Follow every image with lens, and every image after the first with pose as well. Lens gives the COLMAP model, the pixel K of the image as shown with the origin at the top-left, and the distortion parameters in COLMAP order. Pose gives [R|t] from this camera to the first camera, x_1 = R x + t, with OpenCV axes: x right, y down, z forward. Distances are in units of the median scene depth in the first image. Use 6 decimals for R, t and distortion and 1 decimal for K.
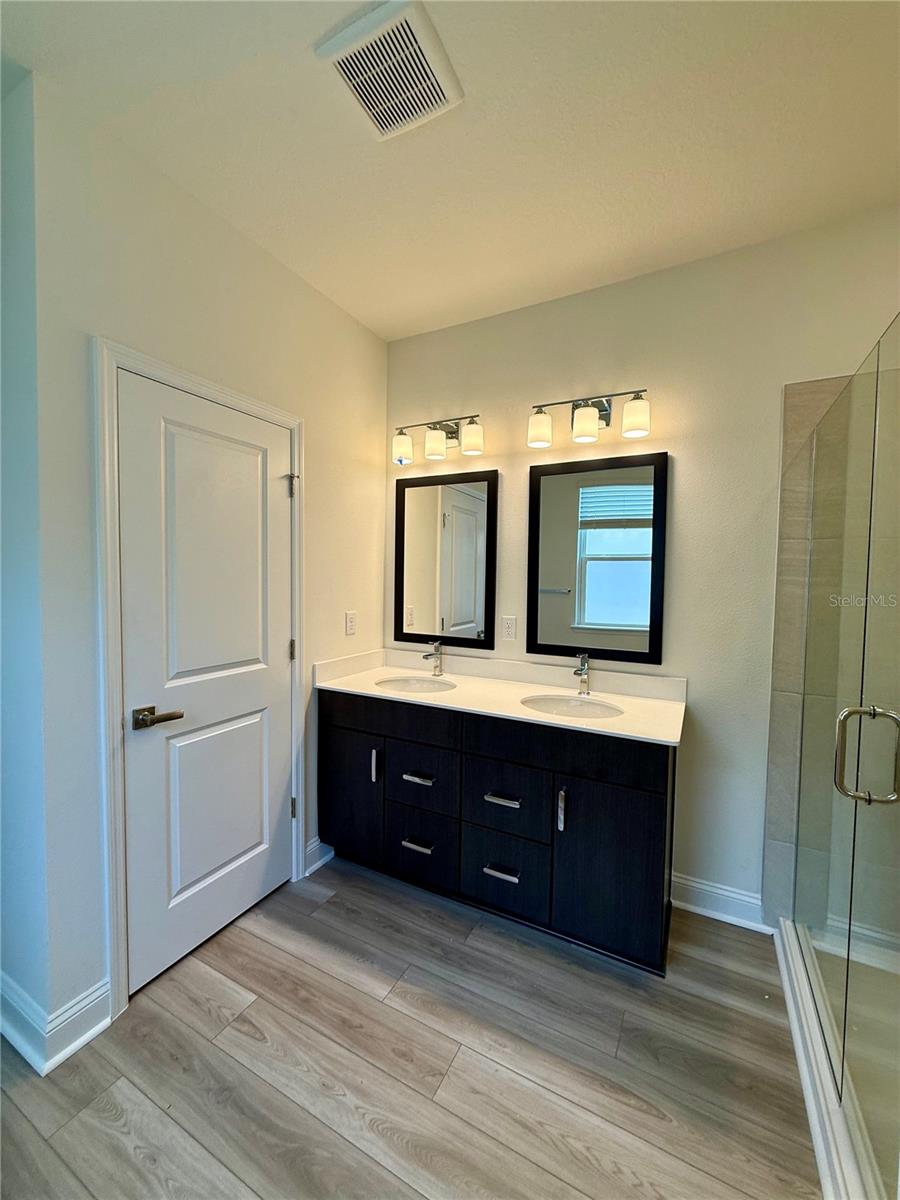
lens RADIAL K [[478.2, 0, 449.8], [0, 478.2, 595.2], [0, 0, 1]] dist [0.000489, 0.000179]
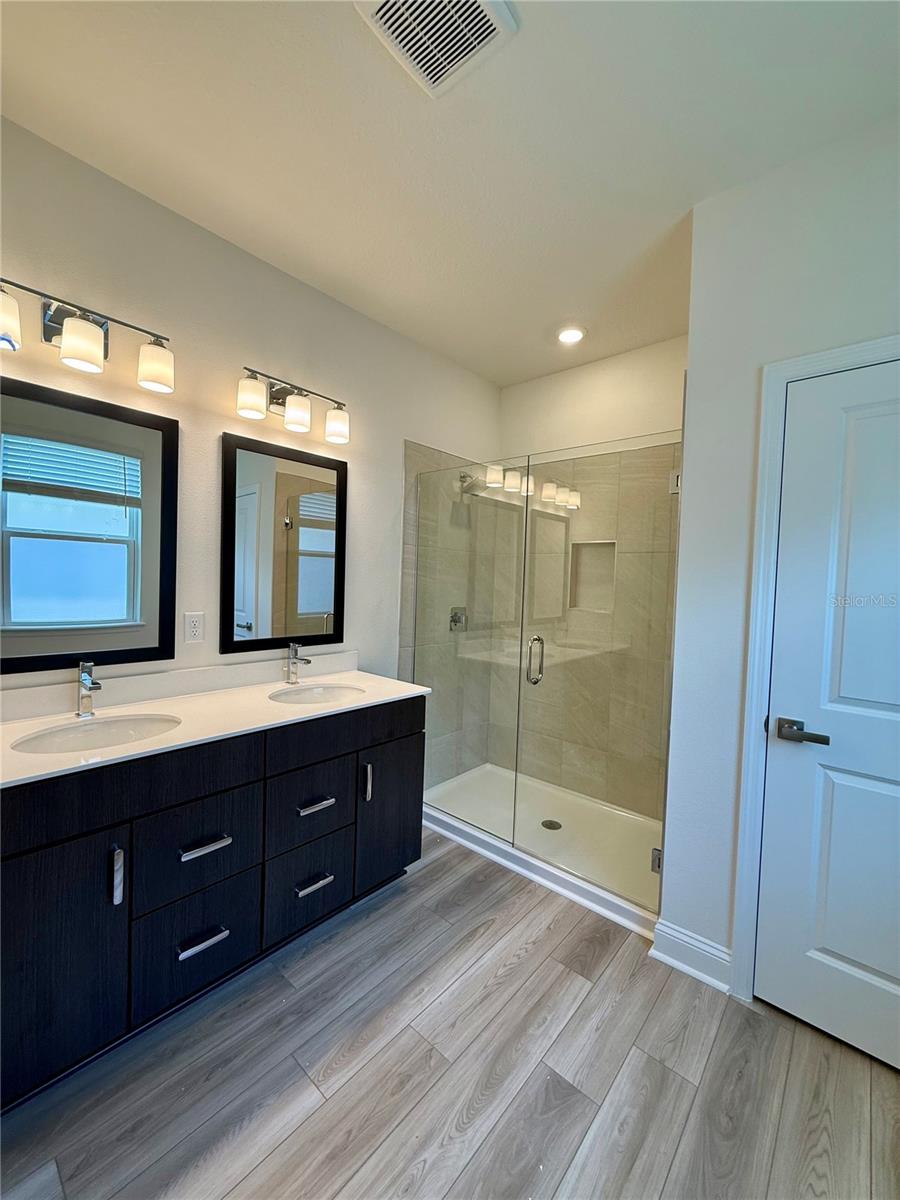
lens RADIAL K [[478.2, 0, 449.8], [0, 478.2, 595.2], [0, 0, 1]] dist [0.000489, 0.000179]
pose [[0.232697, -0.036893, 0.971849, -0.833713], [0.006928, 0.999318, 0.036277, -0.016276], [-0.972525, -0.001708, 0.232794, 0.615341]]
